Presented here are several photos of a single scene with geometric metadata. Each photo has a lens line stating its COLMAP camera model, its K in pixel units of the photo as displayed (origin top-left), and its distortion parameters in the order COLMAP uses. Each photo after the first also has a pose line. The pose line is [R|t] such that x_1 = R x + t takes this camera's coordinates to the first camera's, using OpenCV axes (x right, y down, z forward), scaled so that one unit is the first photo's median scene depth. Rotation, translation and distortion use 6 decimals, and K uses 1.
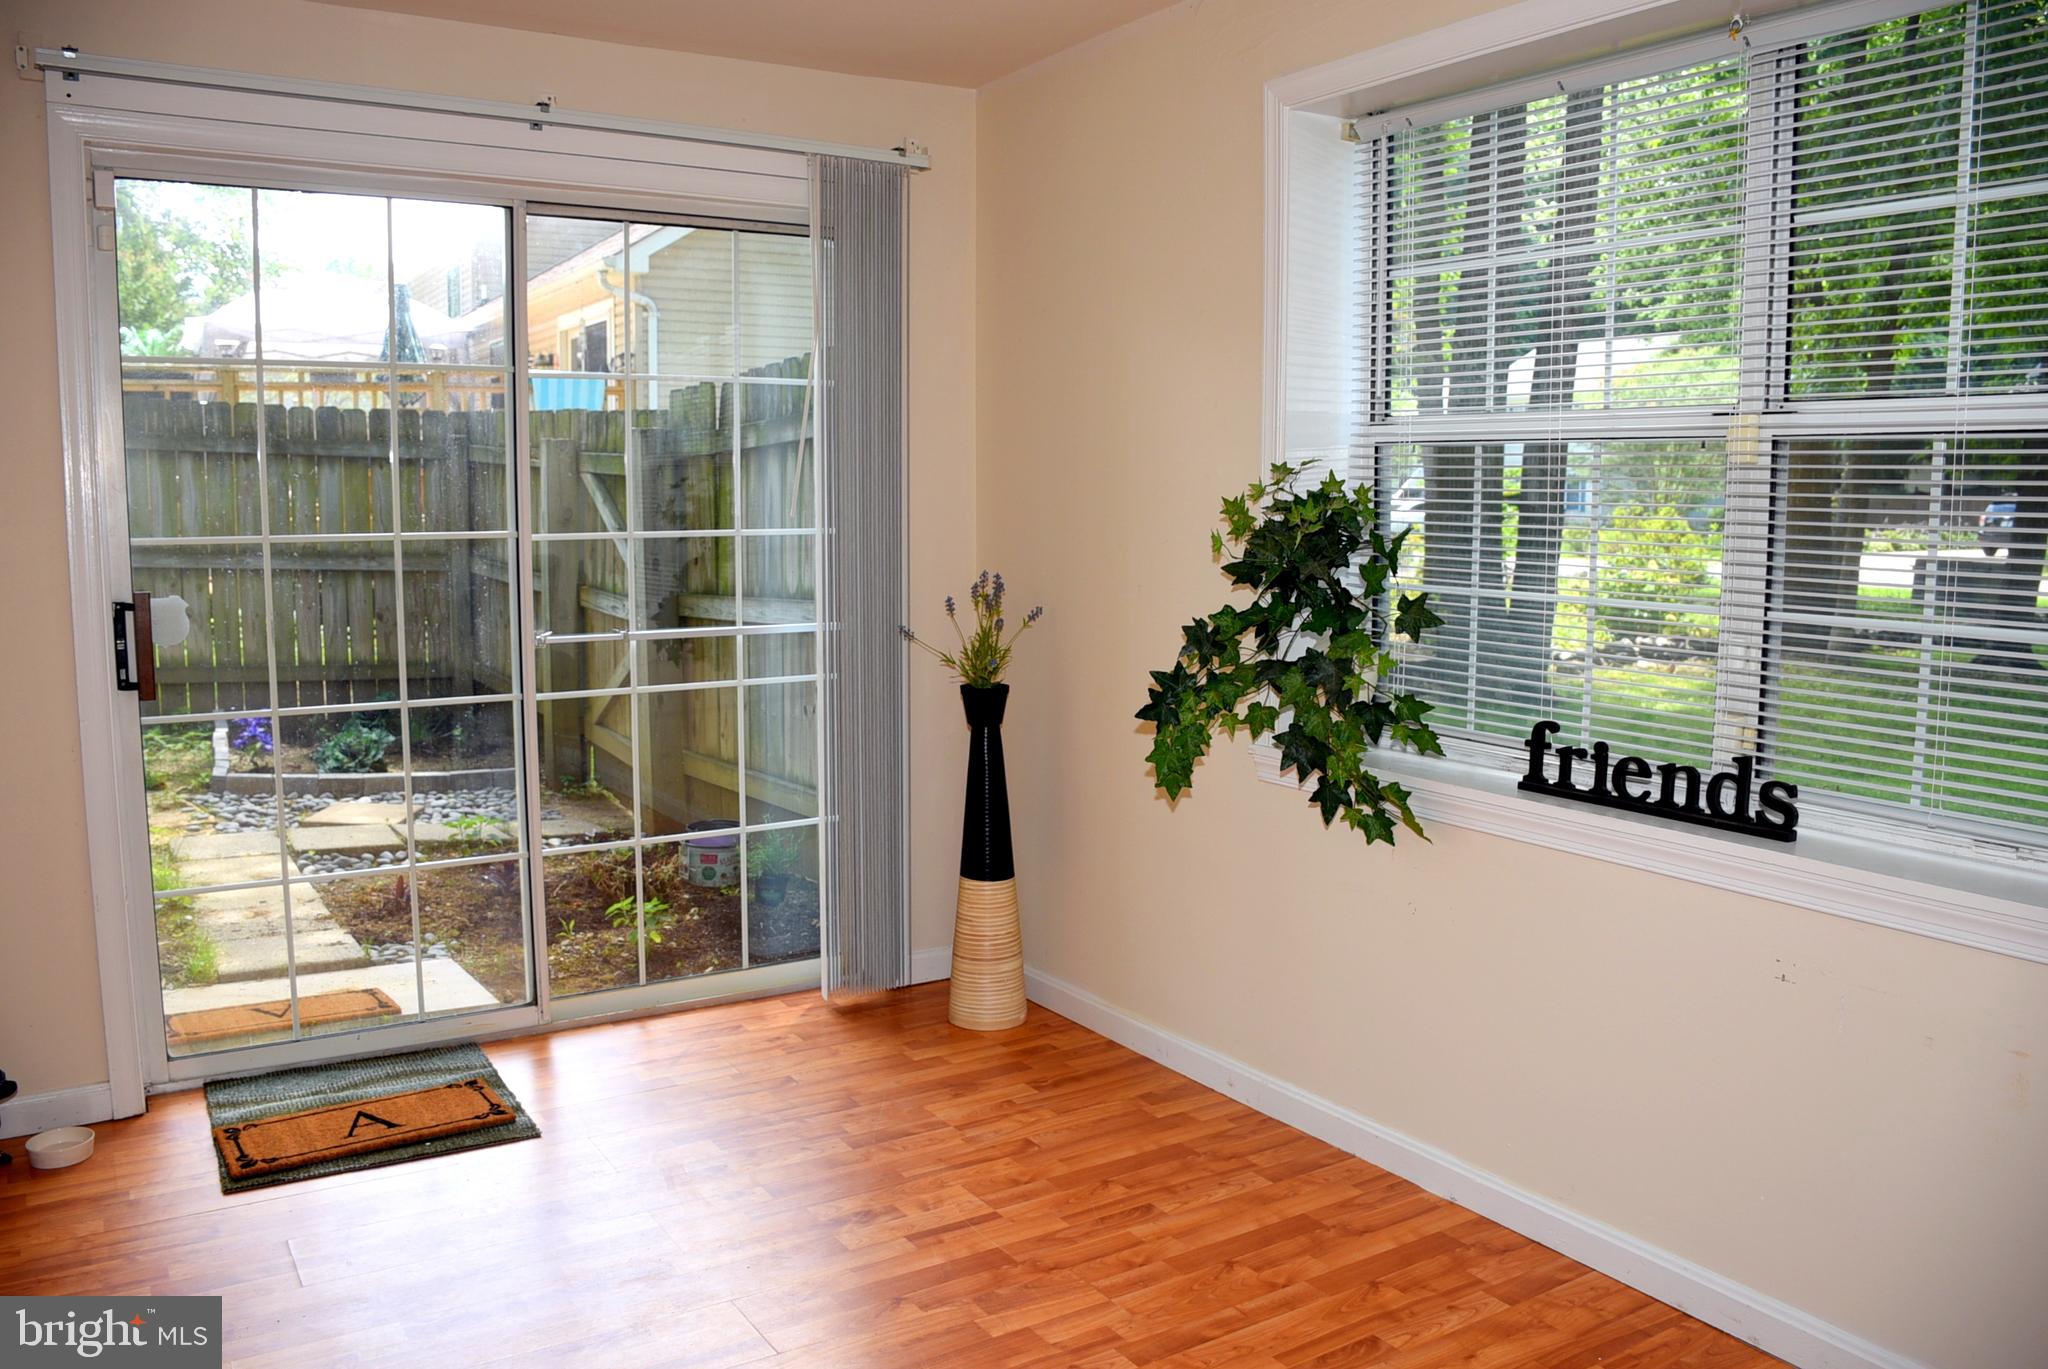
lens RADIAL K [[1590.4, 0, 1024.0], [0, 1590.4, 684.5], [0, 0, 1]] dist [-0.159593, 0.107131]
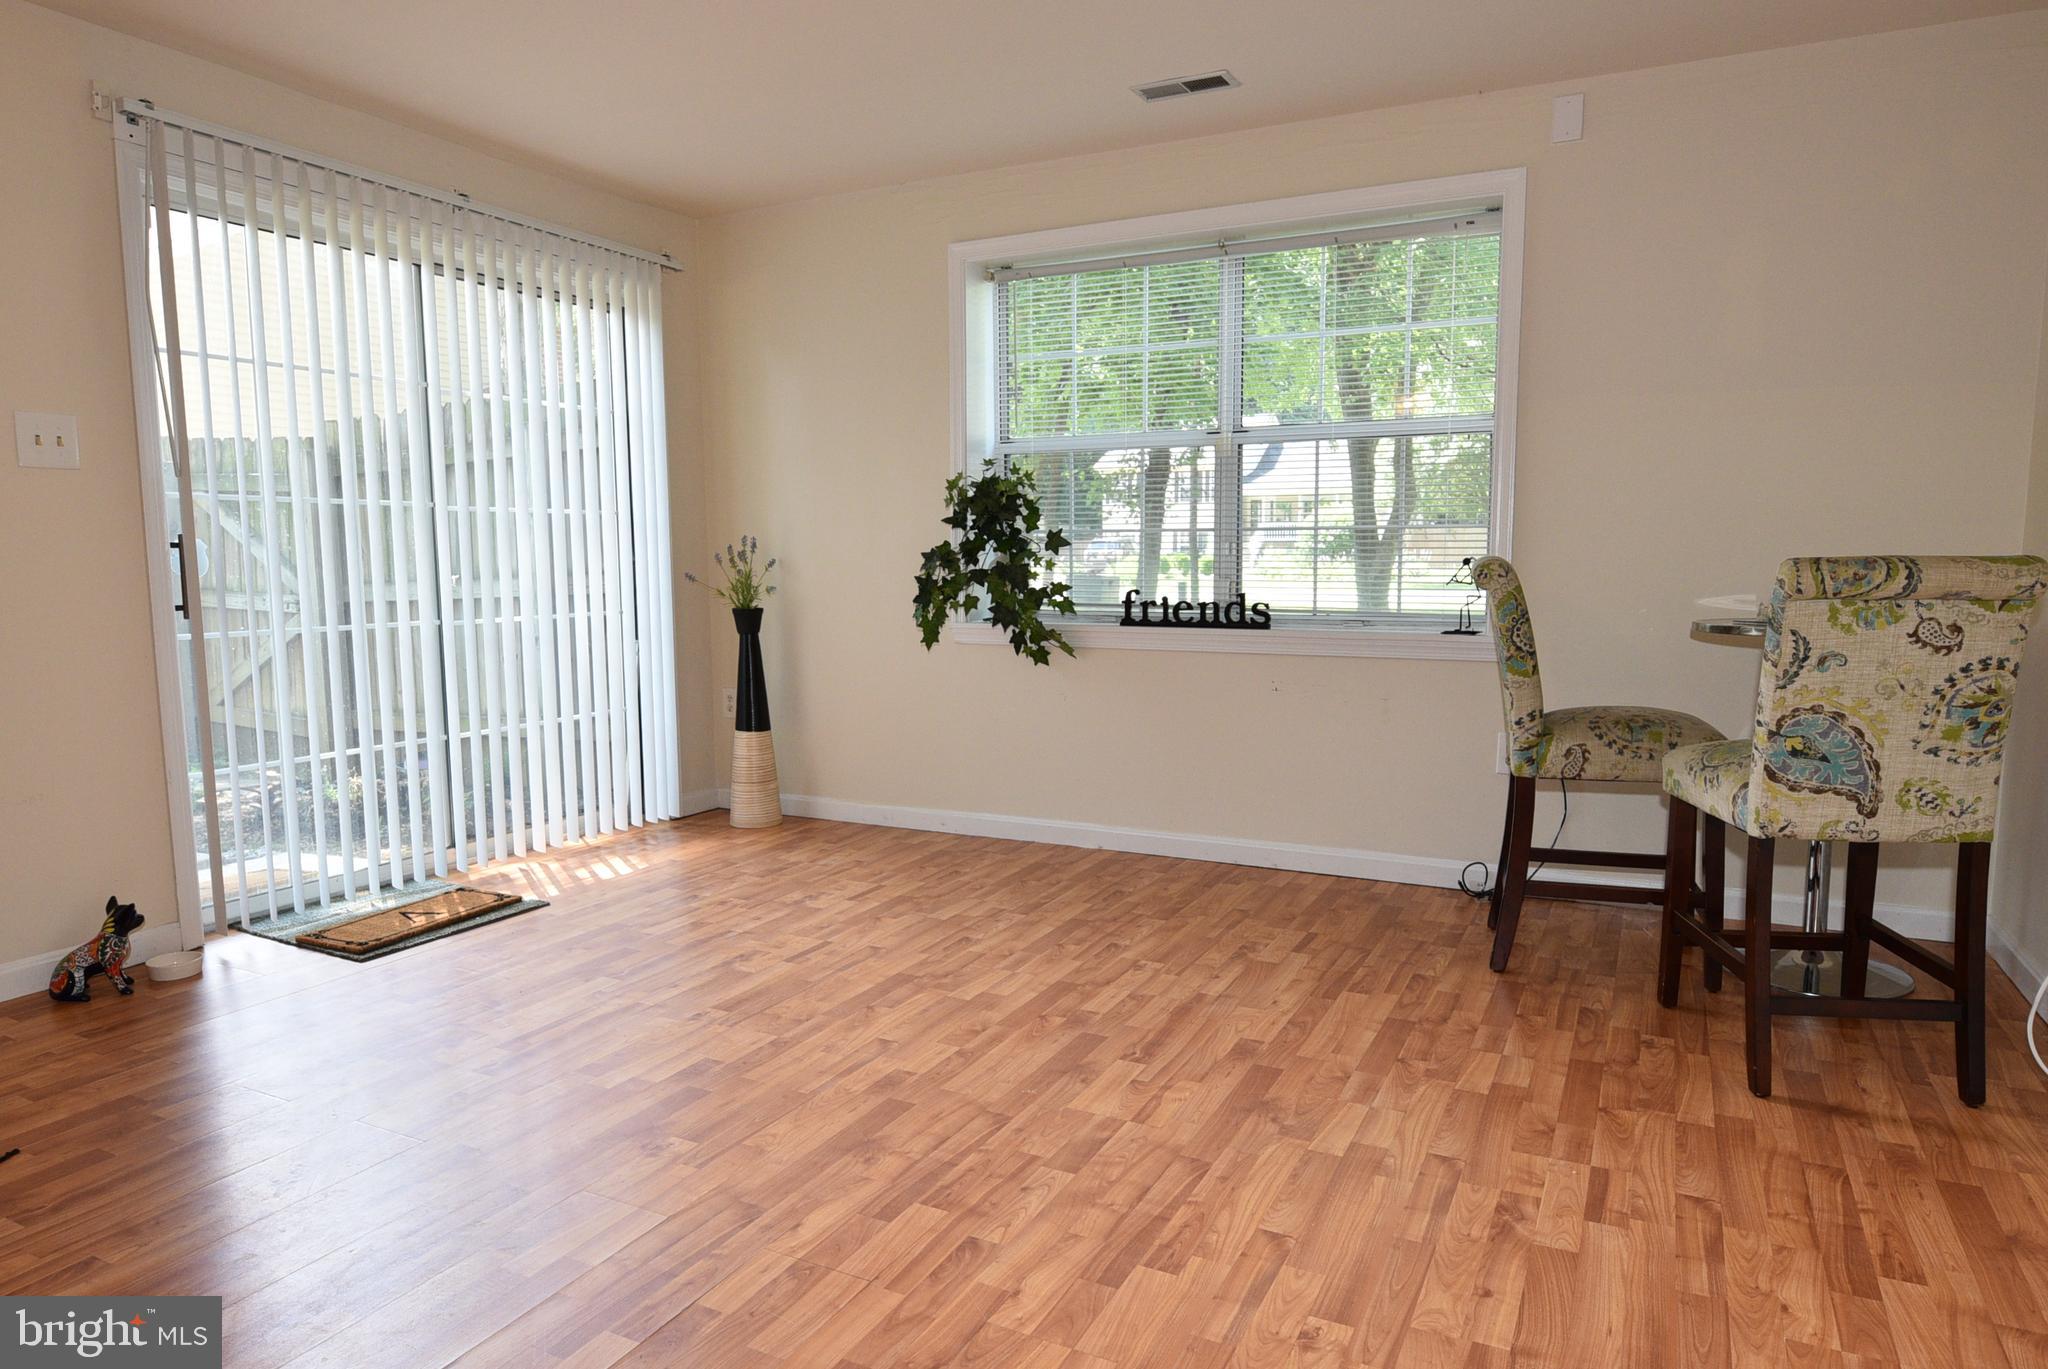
lens RADIAL K [[1248.3, 0, 1025.1], [0, 1248.3, 694.1], [0, 0, 1]] dist [-0.011270, -0.006426]
pose [[0.857748, -0.063380, 0.510149, -0.547418], [0.070251, 0.997512, 0.005810, 0.125836], [-0.509248, 0.030855, 0.860066, -0.260710]]
